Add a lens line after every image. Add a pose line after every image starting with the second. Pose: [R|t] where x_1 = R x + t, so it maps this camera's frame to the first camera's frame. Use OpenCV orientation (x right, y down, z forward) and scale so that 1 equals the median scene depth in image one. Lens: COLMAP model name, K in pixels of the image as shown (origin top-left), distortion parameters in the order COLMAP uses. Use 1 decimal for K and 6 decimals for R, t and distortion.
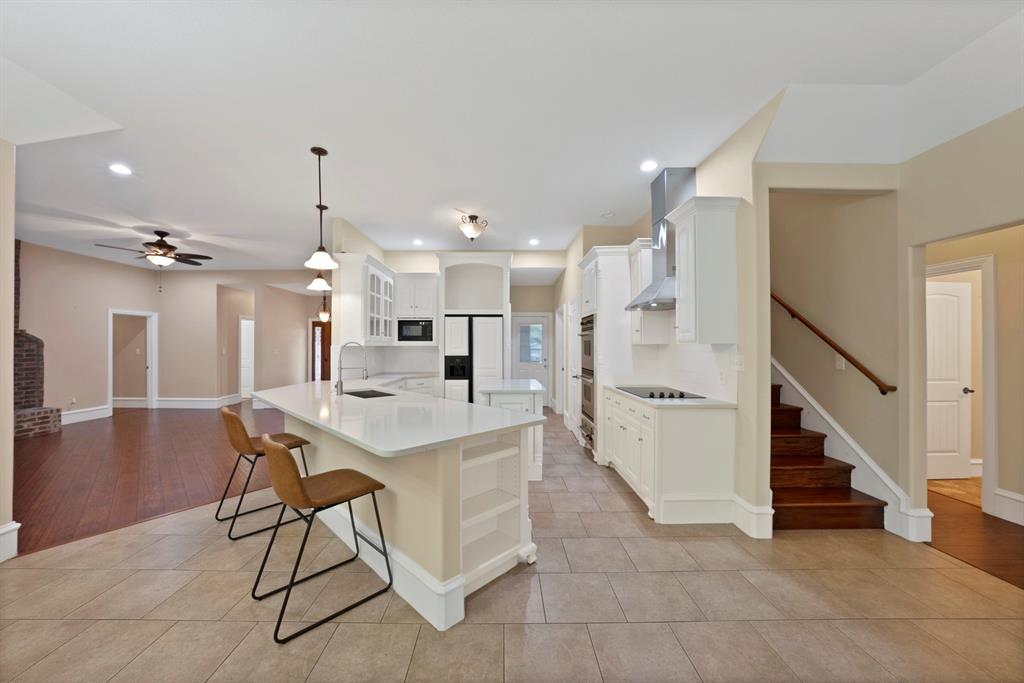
lens RADIAL K [[365.8, 0, 505.1], [0, 365.8, 342.9], [0, 0, 1]] dist [-0.026264, 0.003948]
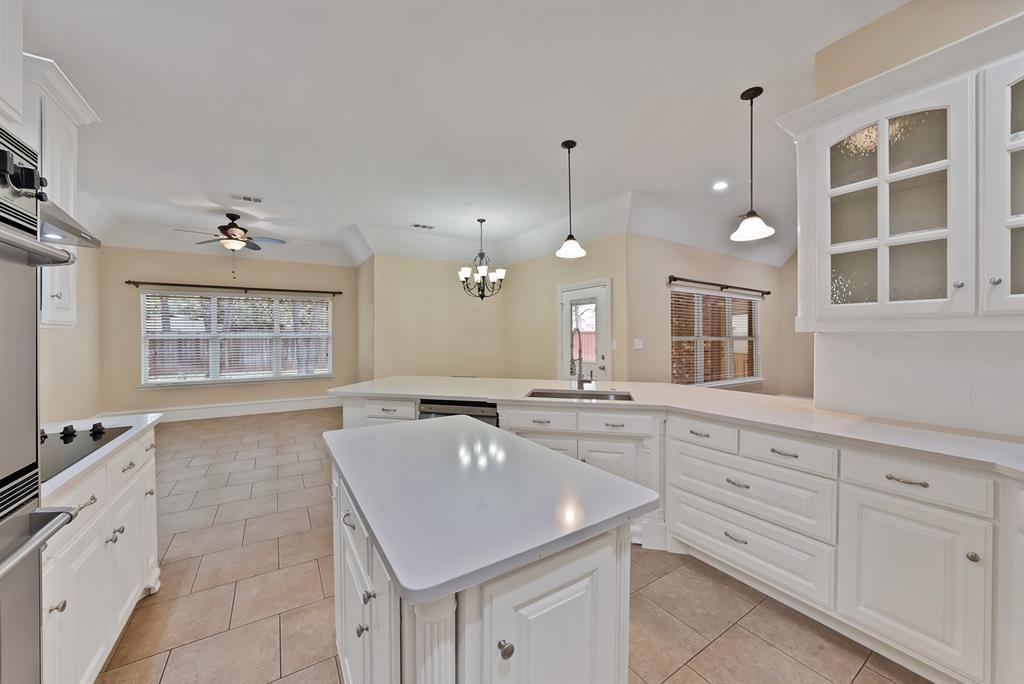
lens RADIAL K [[365.8, 0, 505.2], [0, 365.8, 336.9], [0, 0, 1]] dist [-0.026264, 0.003948]
pose [[-0.847465, 0.003067, -0.530842, 0.116428], [0.004960, 0.999985, -0.002141, 0.012085], [0.530828, -0.004448, -0.847468, 1.083056]]
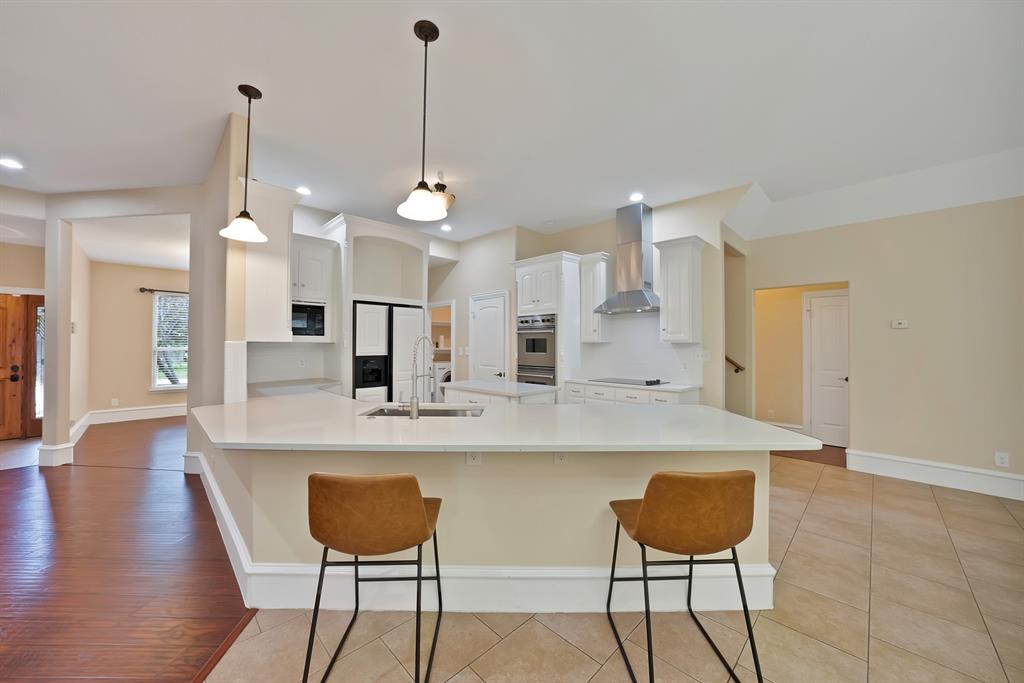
lens RADIAL K [[365.8, 0, 508.8], [0, 365.8, 342.2], [0, 0, 1]] dist [-0.026264, 0.003948]
pose [[0.705773, 0.007639, 0.708397, -0.517797], [-0.010795, 0.999942, -0.000028, 0.004657], [-0.708356, -0.007628, 0.705814, 0.288882]]
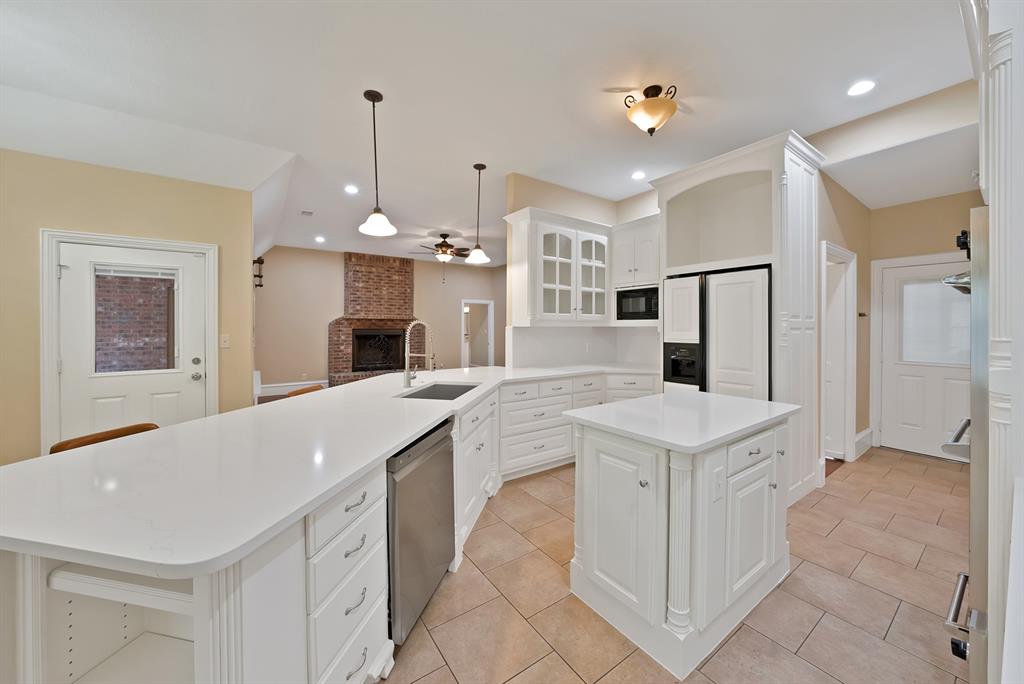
lens RADIAL K [[365.8, 0, 510.2], [0, 365.8, 329.7], [0, 0, 1]] dist [-0.026264, 0.003948]
pose [[0.567786, 0.008435, -0.823133, 0.220557], [0.005858, 0.999881, 0.014287, 0.003355], [0.823156, -0.012934, 0.567669, 0.476257]]
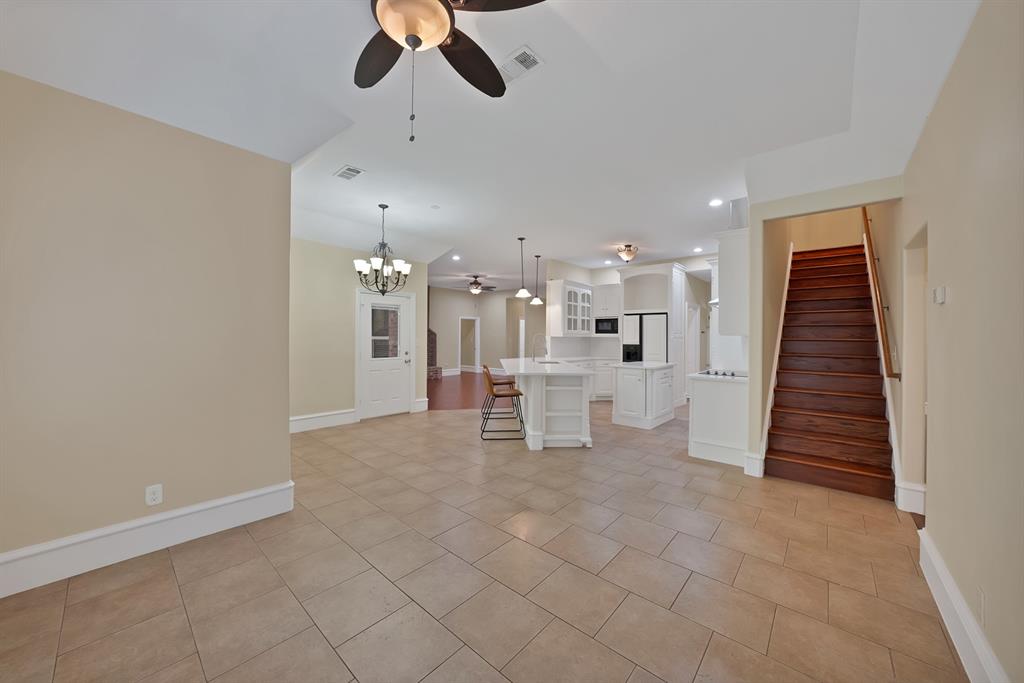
lens RADIAL K [[365.8, 0, 505.4], [0, 365.8, 337.4], [0, 0, 1]] dist [-0.026264, 0.003948]
pose [[0.738532, 0.006194, -0.674190, 0.476588], [-0.002625, 0.999977, 0.006311, 0.002344], [0.674214, -0.002891, 0.738531, -0.335917]]
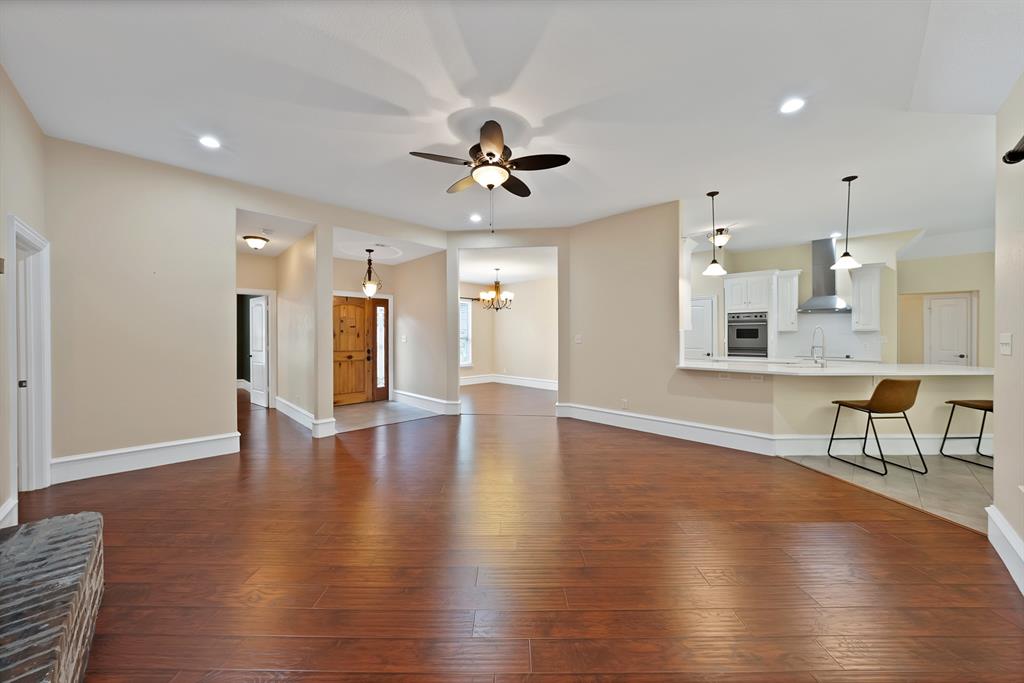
lens RADIAL K [[358.9, 0, 492.8], [0, 358.9, 338.6], [0, 0, 1]] dist [-0.020364, 0.000040]
pose [[0.716102, -0.001867, 0.697994, -1.407561], [-0.007280, 0.999922, 0.010143, 0.024931], [-0.697958, -0.012345, 0.716032, 0.619810]]
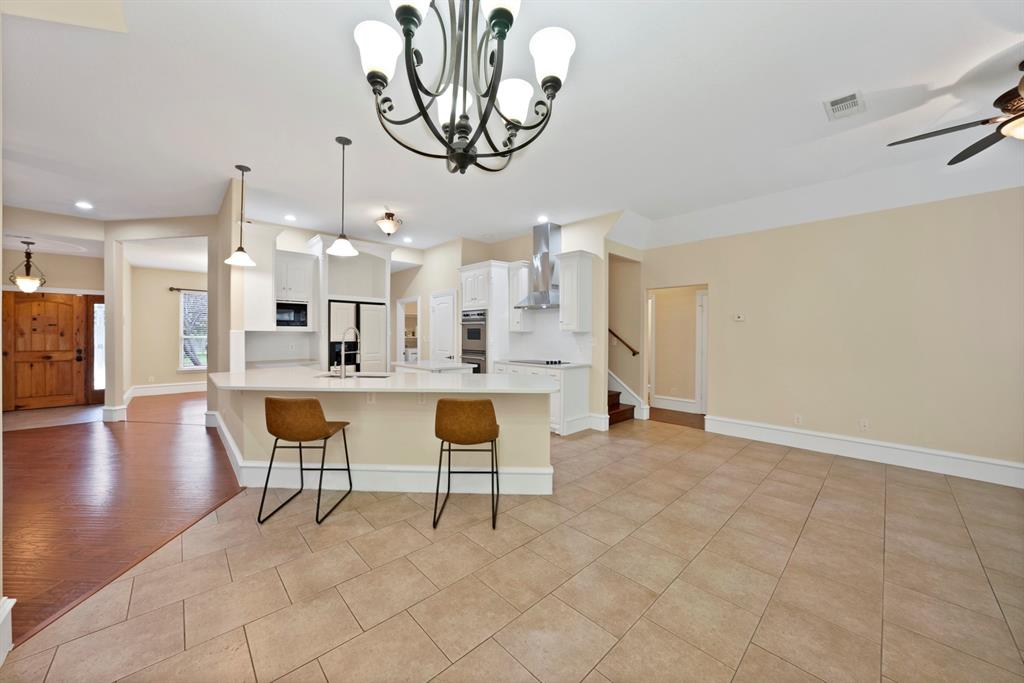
lens RADIAL K [[365.8, 0, 508.6], [0, 365.8, 337.9], [0, 0, 1]] dist [-0.026264, 0.003948]
pose [[0.730883, -0.002966, 0.682496, -0.532087], [-0.011788, 0.999787, 0.016970, 0.003440], [-0.682401, -0.020448, 0.730692, -0.046845]]
